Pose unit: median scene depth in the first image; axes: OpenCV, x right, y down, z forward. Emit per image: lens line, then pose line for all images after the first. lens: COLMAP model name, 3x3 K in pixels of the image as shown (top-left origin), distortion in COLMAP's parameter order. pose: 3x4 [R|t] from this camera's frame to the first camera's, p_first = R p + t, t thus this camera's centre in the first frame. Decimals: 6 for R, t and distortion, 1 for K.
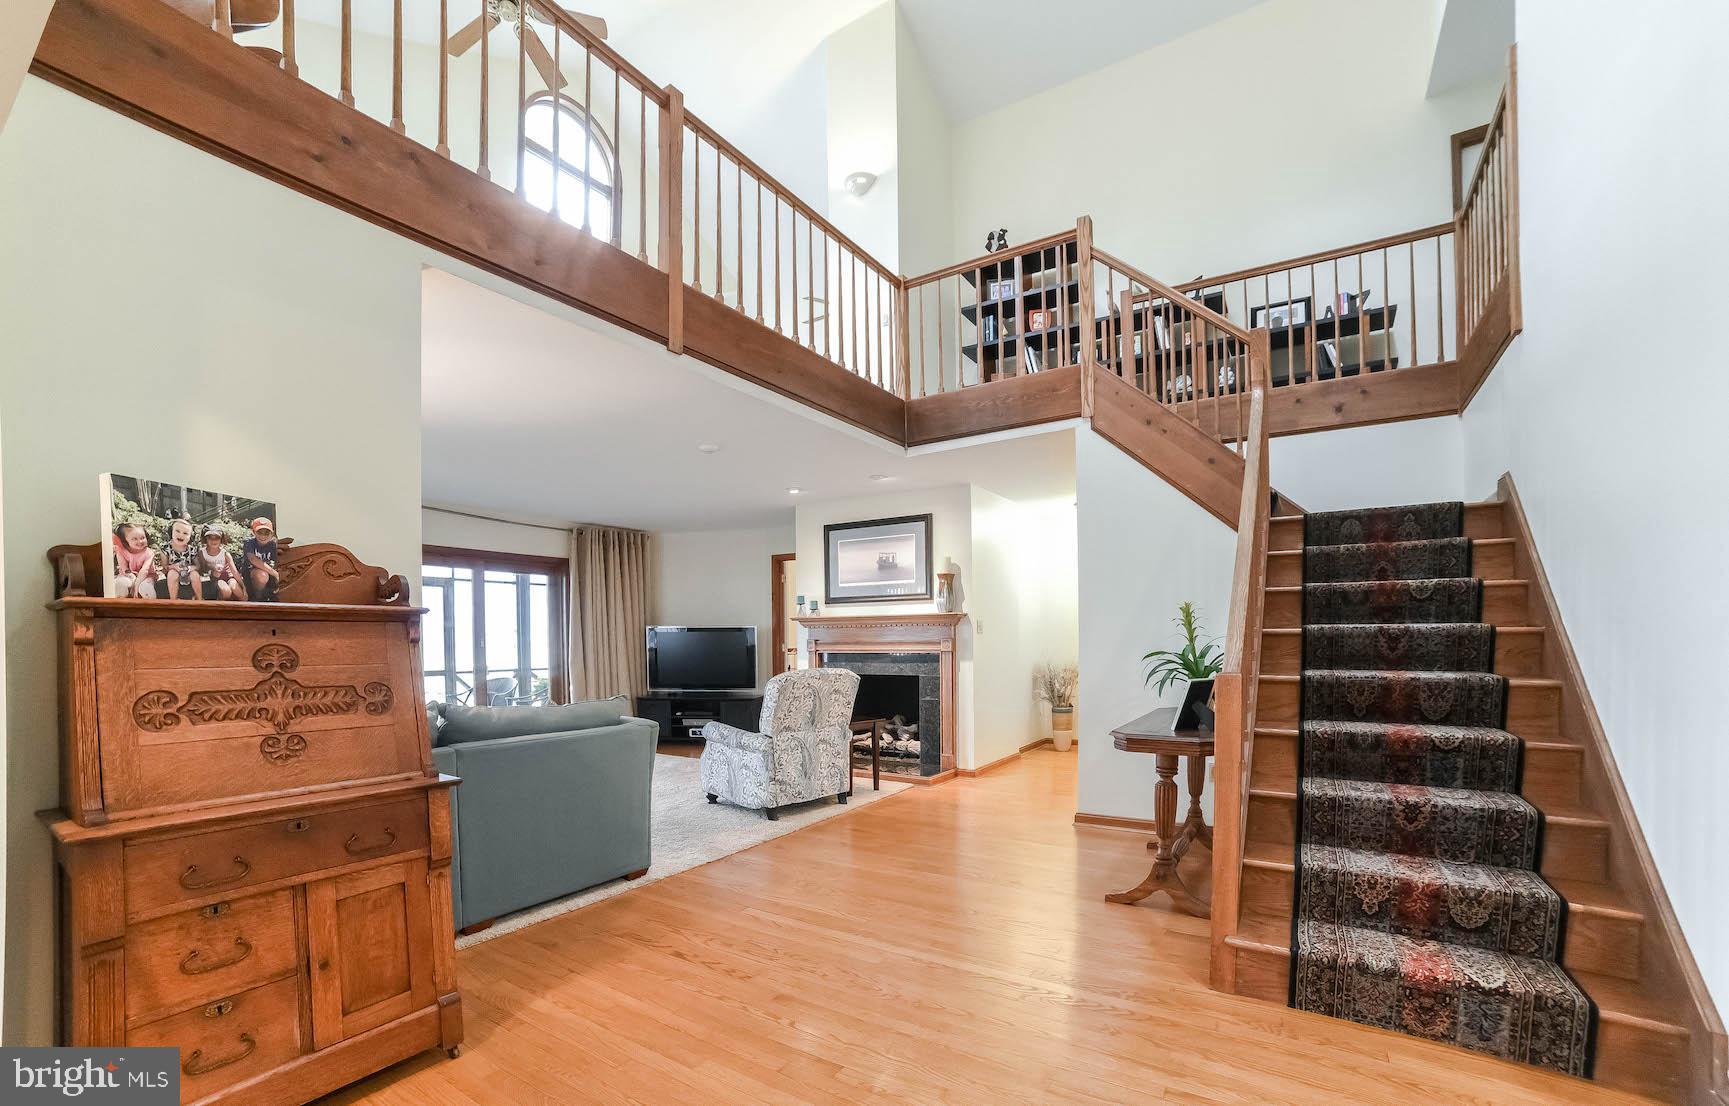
lens RADIAL K [[722.7, 0, 870.9], [0, 722.7, 642.3], [0, 0, 1]] dist [-0.001442, -0.000026]
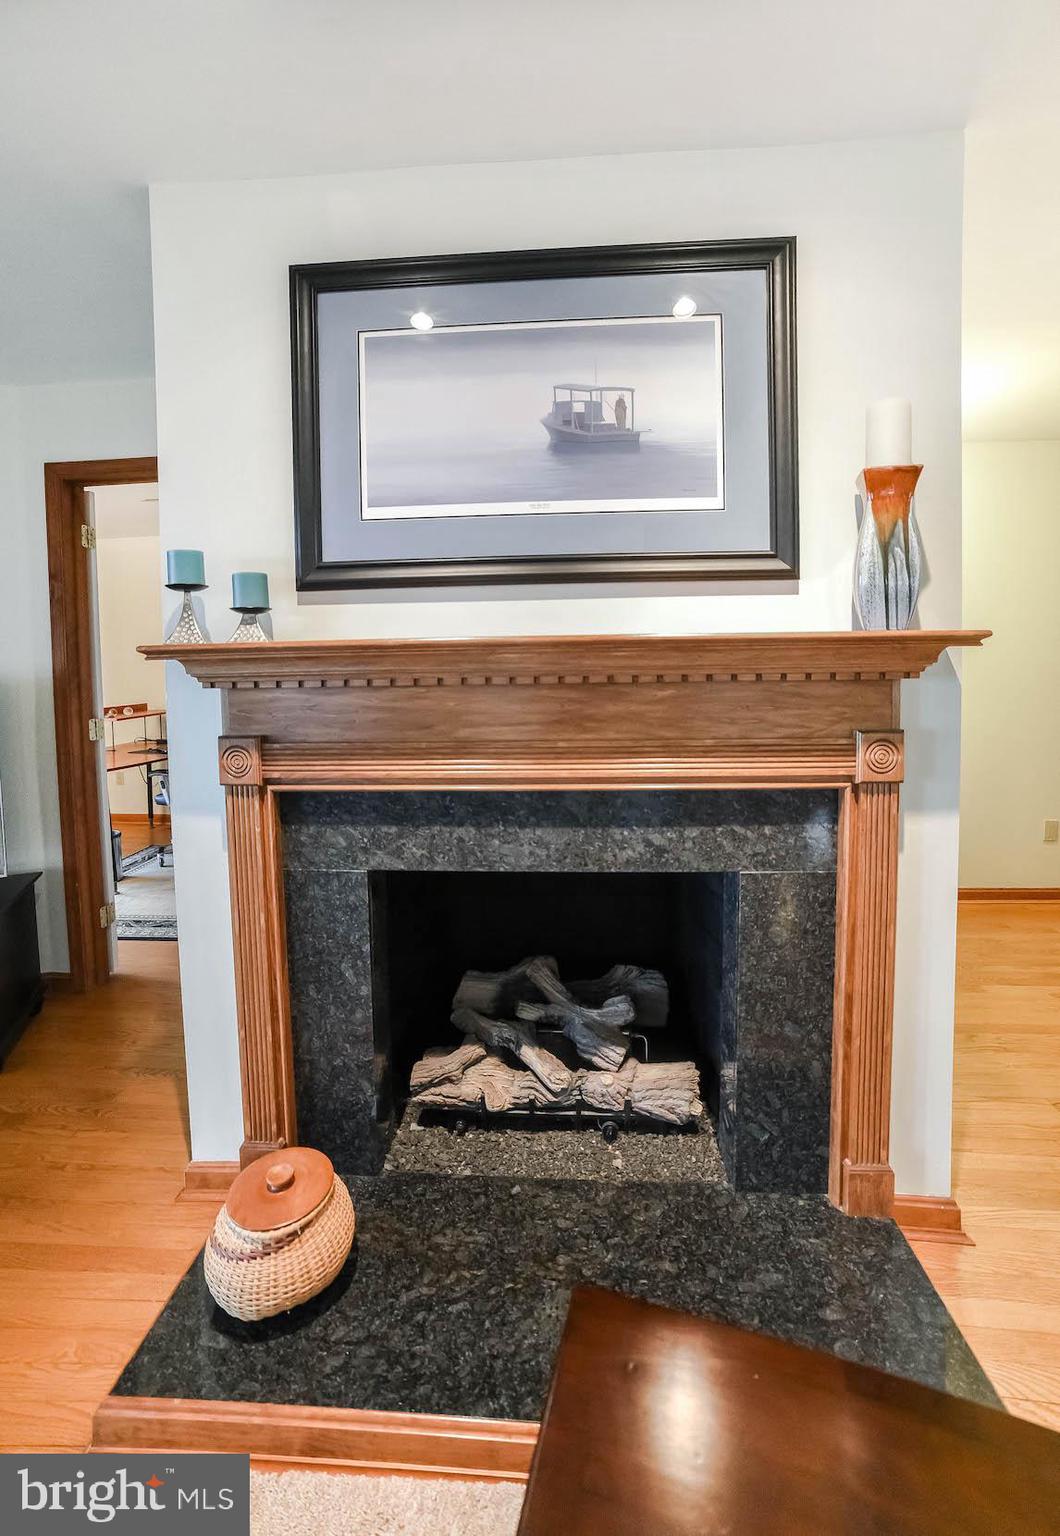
lens RADIAL K [[637.0, 0, 527.6], [0, 637.0, 700.6], [0, 0, 1]] dist [-0.048183, 0.000000]
pose [[0.877066, -0.028358, 0.479532, -0.106888], [0.010785, 0.999167, 0.039362, -0.025297], [-0.480249, -0.029352, 0.876641, 0.843868]]
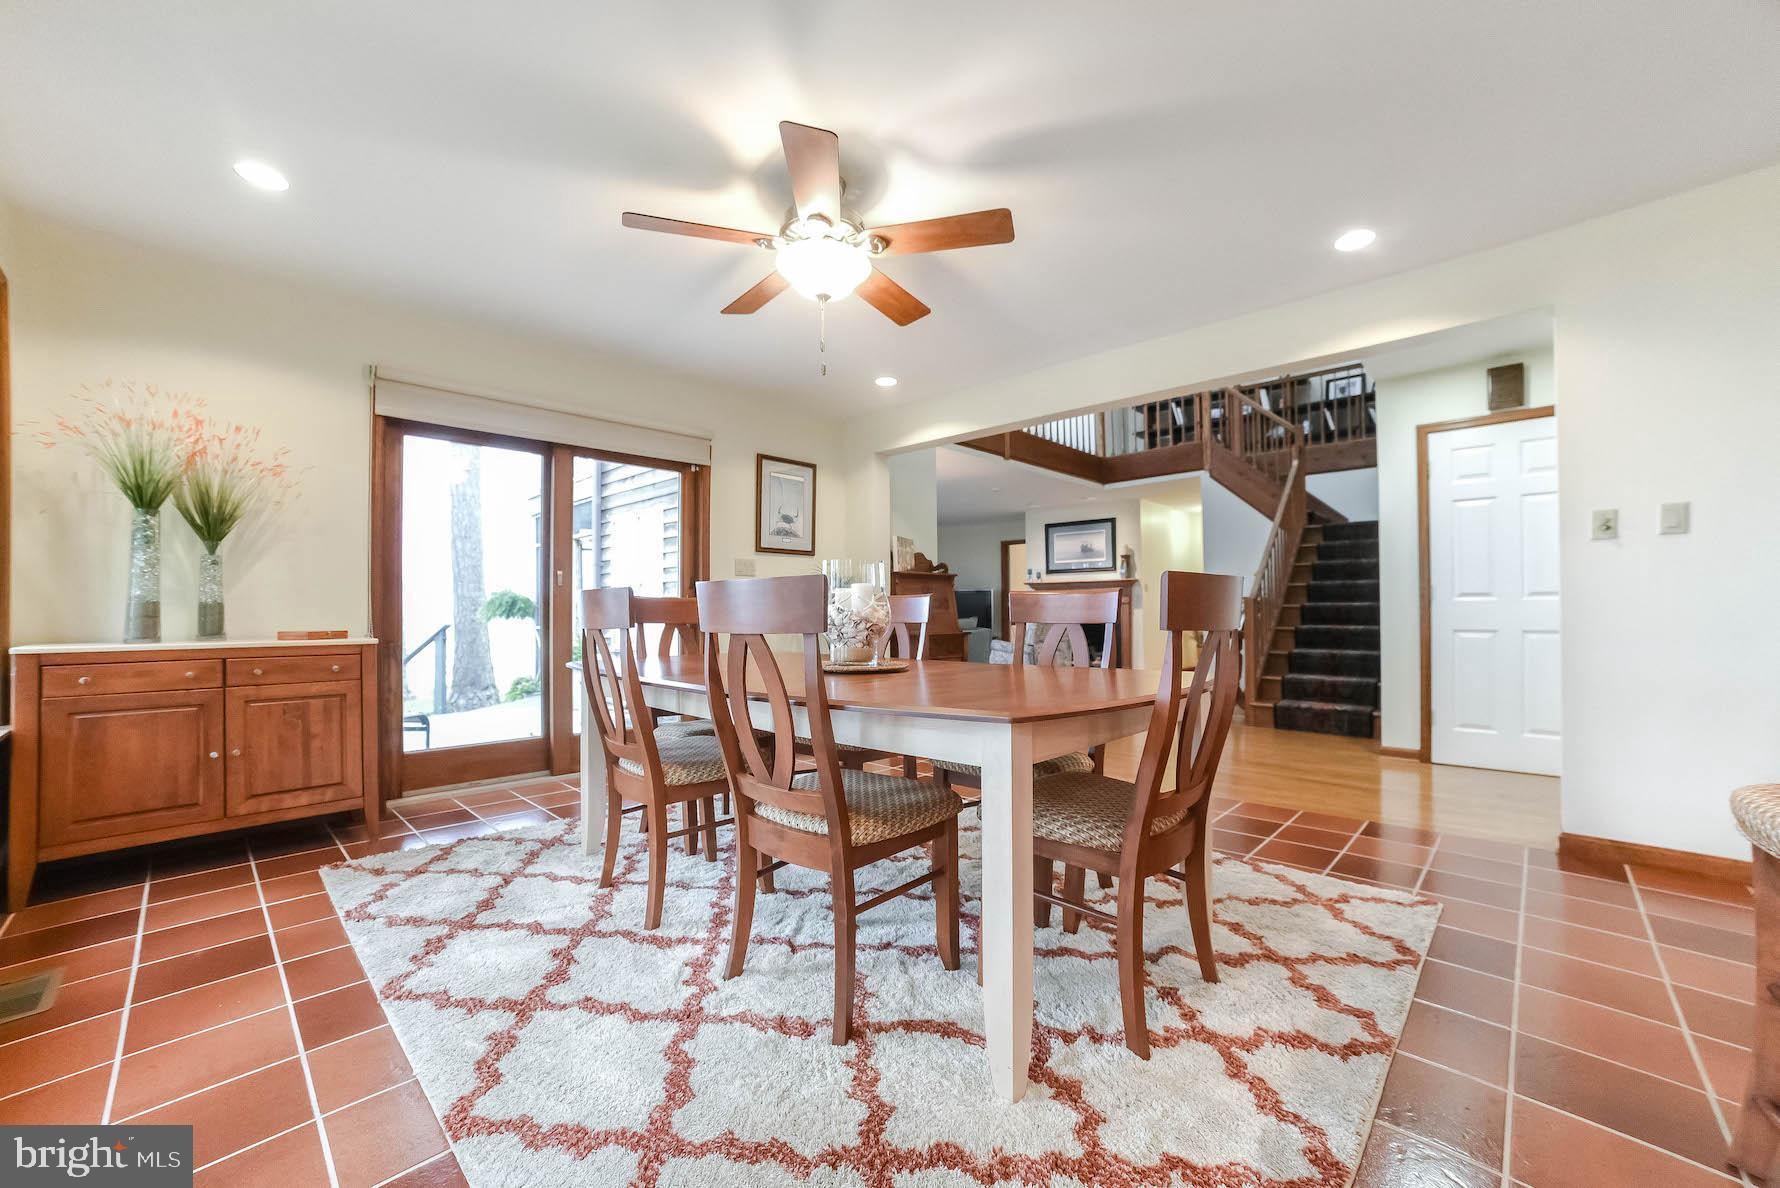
lens RADIAL K [[723.4, 0, 892.0], [0, 723.4, 602.8], [0, 0, 1]] dist [-0.085706, 0.037955]
pose [[0.983501, -0.000089, -0.180900, -0.118900], [-0.002960, 0.999858, -0.016585, 0.040791], [0.180876, 0.016847, 0.983362, -0.671418]]
